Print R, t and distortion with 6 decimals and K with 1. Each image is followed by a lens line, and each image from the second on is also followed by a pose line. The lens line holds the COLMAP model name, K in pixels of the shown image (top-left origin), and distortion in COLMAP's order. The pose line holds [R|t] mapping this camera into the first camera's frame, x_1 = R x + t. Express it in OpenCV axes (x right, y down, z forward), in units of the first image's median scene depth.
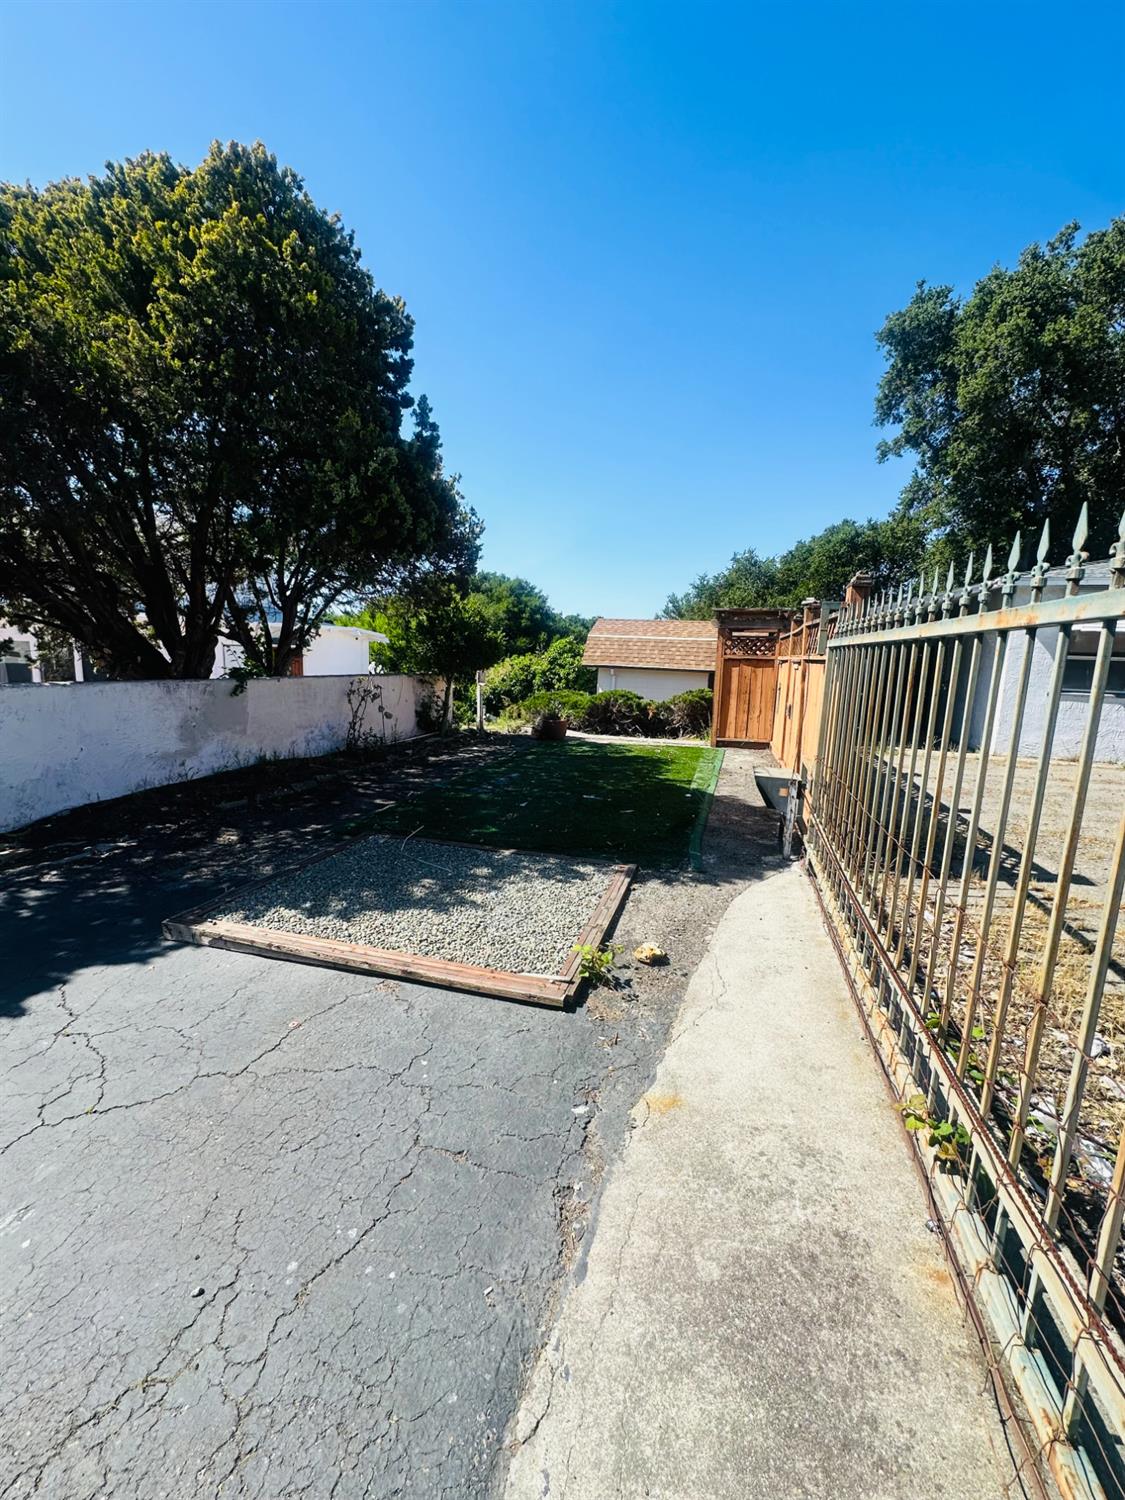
lens RADIAL K [[599.4, 0, 561.0], [0, 599.4, 751.3], [0, 0, 1]] dist [0.002697, 0.000106]
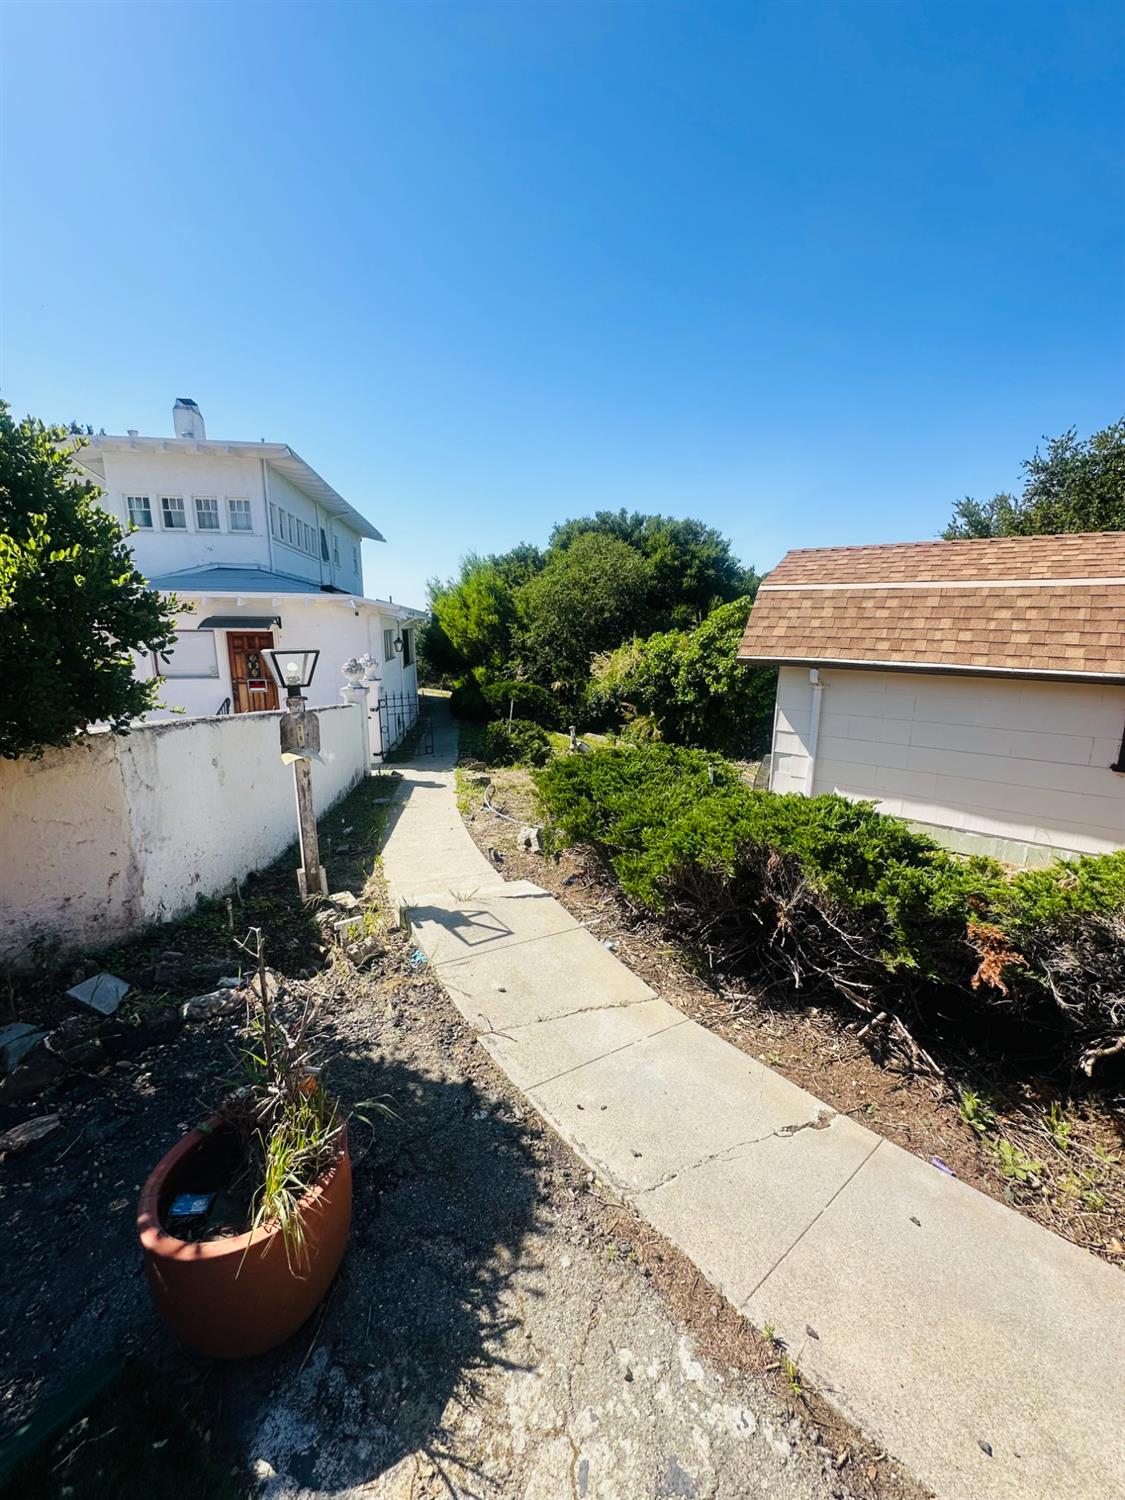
lens RADIAL K [[599.4, 0, 566.5], [0, 599.4, 754.6], [0, 0, 1]] dist [0.002697, 0.000106]
pose [[0.946332, 0.043529, -0.320252, 0.044051], [-0.027992, 0.998204, 0.052961, -0.071955], [0.321982, -0.041154, 0.945851, 0.418965]]
